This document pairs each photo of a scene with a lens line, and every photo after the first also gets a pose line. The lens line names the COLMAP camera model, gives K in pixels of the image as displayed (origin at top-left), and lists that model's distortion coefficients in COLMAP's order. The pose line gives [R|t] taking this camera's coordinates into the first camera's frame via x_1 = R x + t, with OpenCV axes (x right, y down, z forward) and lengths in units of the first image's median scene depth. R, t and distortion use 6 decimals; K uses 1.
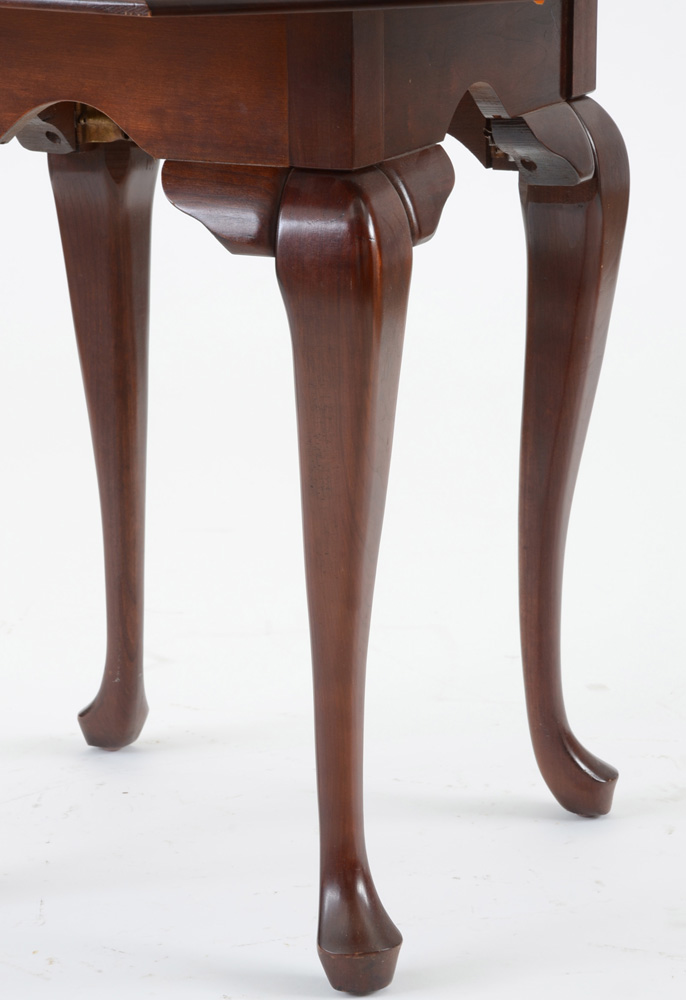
lens RADIAL K [[3901.0, 0, 339.4], [0, 3901.0, 521.9], [0, 0, 1]] dist [1.352572, 0.000000]
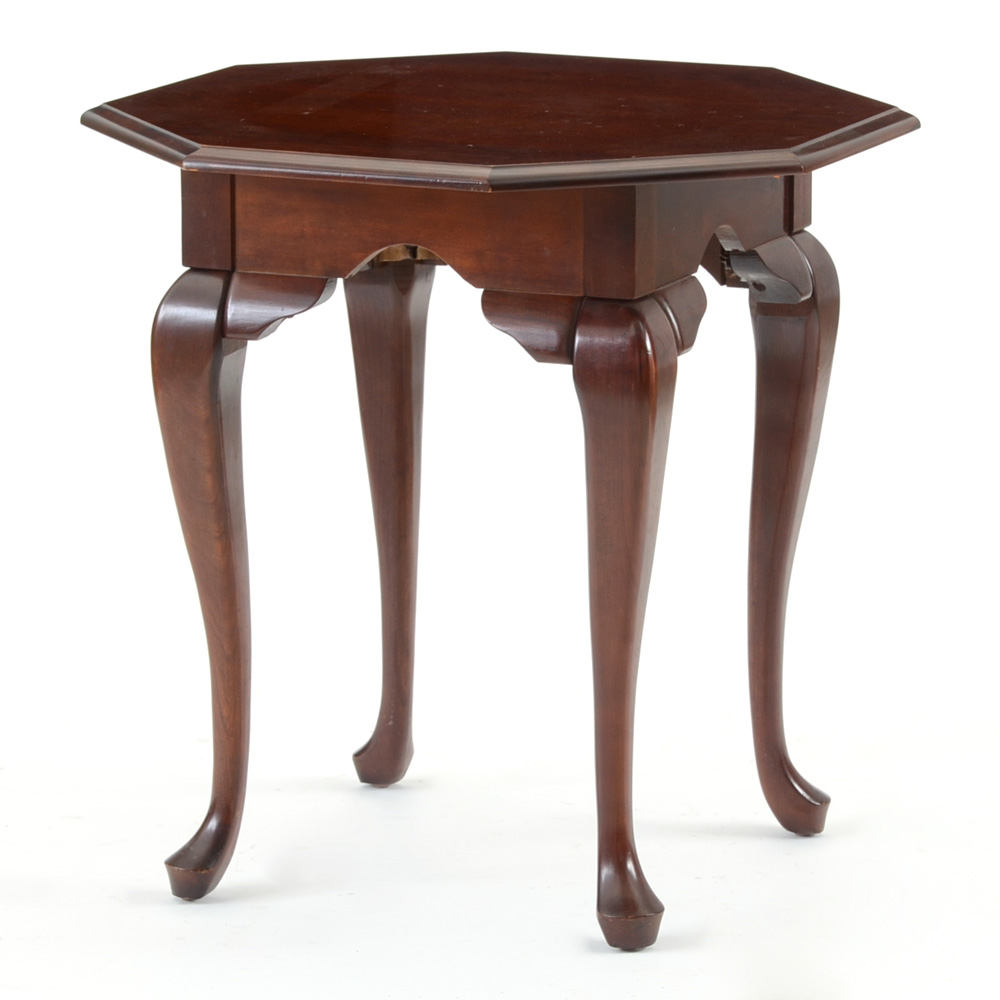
lens RADIAL K [[5641.7, 0, 520.1], [0, 5641.7, 476.9], [0, 0, 1]] dist [1.115367, 0.000000]
pose [[0.999604, 0.003244, 0.027945, -0.072414], [-0.002288, 0.999413, -0.034195, 0.027644], [-0.028040, 0.034118, 0.999024, -0.719875]]
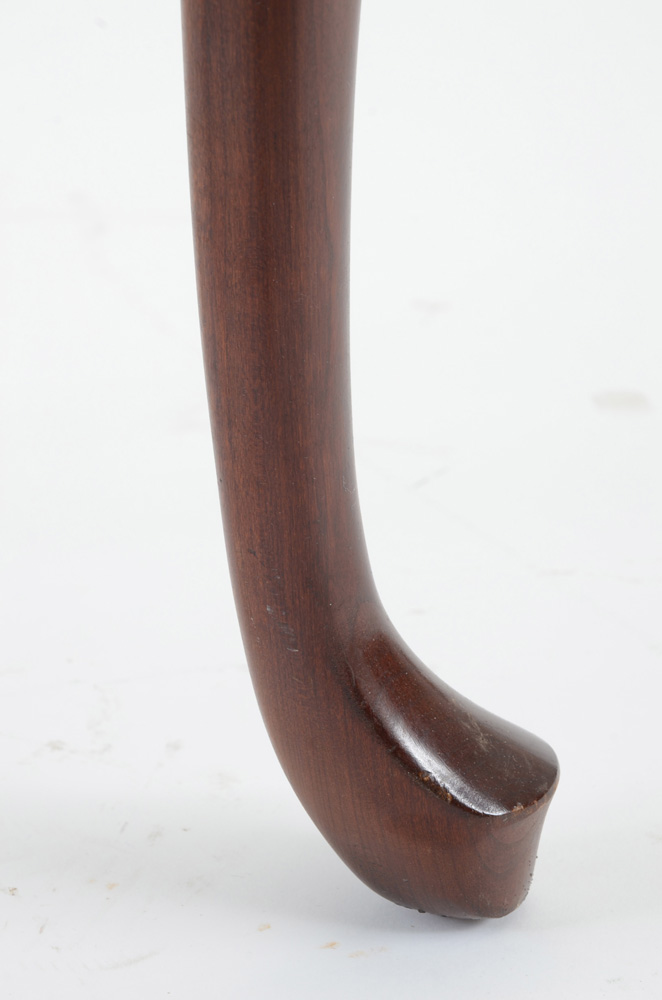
lens RADIAL K [[3825.4, 0, 330.2], [0, 3825.4, 500.1], [0, 0, 1]] dist [0.860466, 0.000000]
pose [[0.996810, 0.039737, -0.069219, 0.076693], [-0.032121, 0.993647, 0.107863, 0.015318], [0.073066, -0.105295, 0.991753, 0.762991]]
